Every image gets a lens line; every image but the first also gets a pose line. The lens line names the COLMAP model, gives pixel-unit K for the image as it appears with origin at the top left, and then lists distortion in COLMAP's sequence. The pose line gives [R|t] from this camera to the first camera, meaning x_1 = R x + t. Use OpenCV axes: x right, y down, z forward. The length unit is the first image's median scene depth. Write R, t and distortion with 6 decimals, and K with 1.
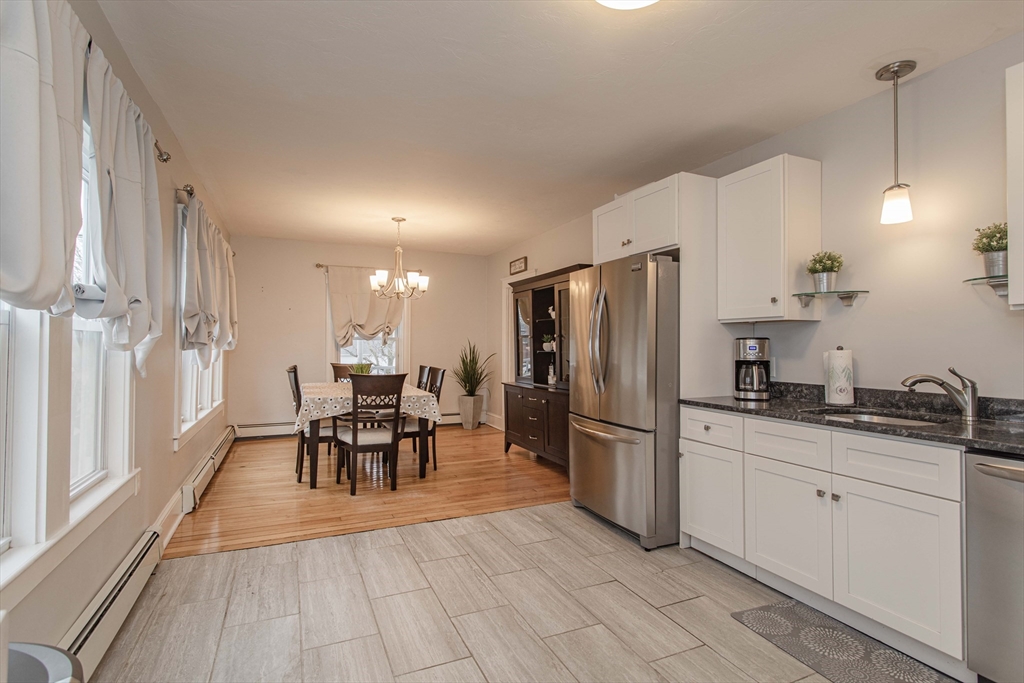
lens RADIAL K [[489.2, 0, 514.1], [0, 489.2, 341.9], [0, 0, 1]] dist [0.001523, 0.000823]
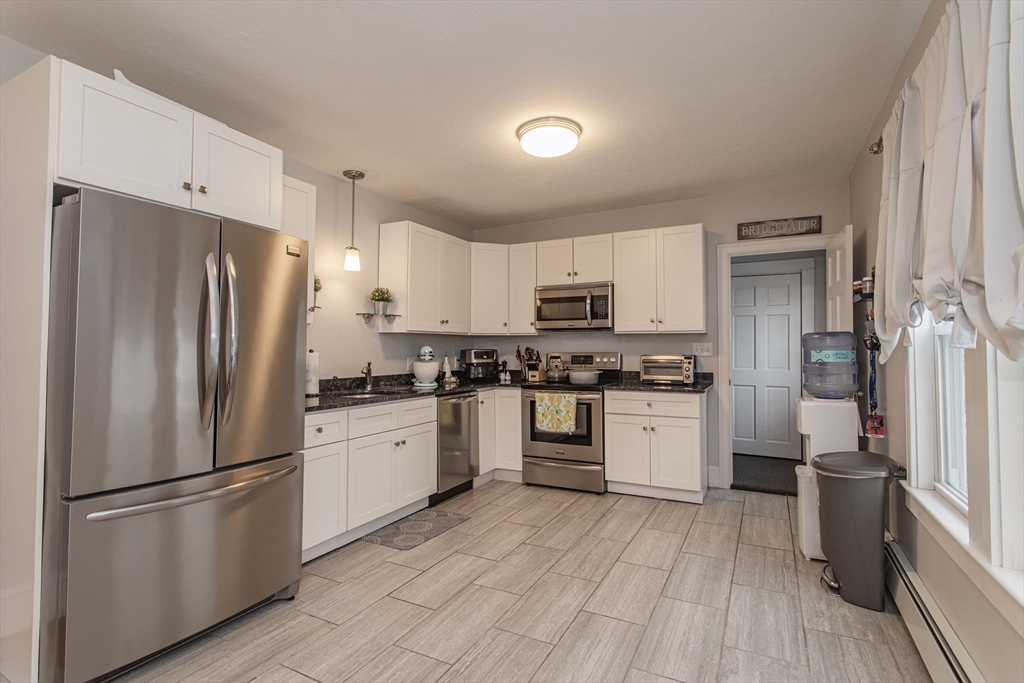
lens RADIAL K [[489.2, 0, 511.8], [0, 489.2, 340.5], [0, 0, 1]] dist [0.001523, 0.000823]
pose [[-0.608111, 0.013666, 0.793735, -0.550657], [-0.008095, 0.999693, -0.023415, 0.009326], [-0.793811, -0.020664, -0.607813, 1.099075]]
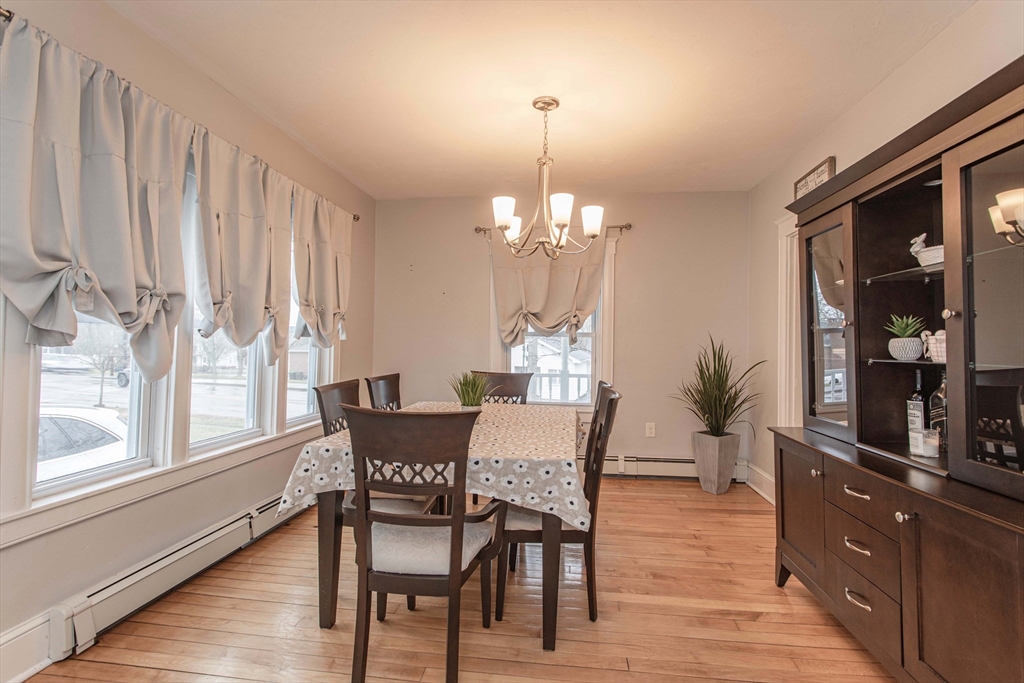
lens RADIAL K [[489.2, 0, 513.3], [0, 489.2, 344.5], [0, 0, 1]] dist [0.001523, 0.000823]
pose [[0.854130, 0.006525, -0.520019, 0.013824], [-0.005800, 0.999979, 0.003022, 0.011788], [0.520028, 0.000435, 0.854149, 0.860371]]
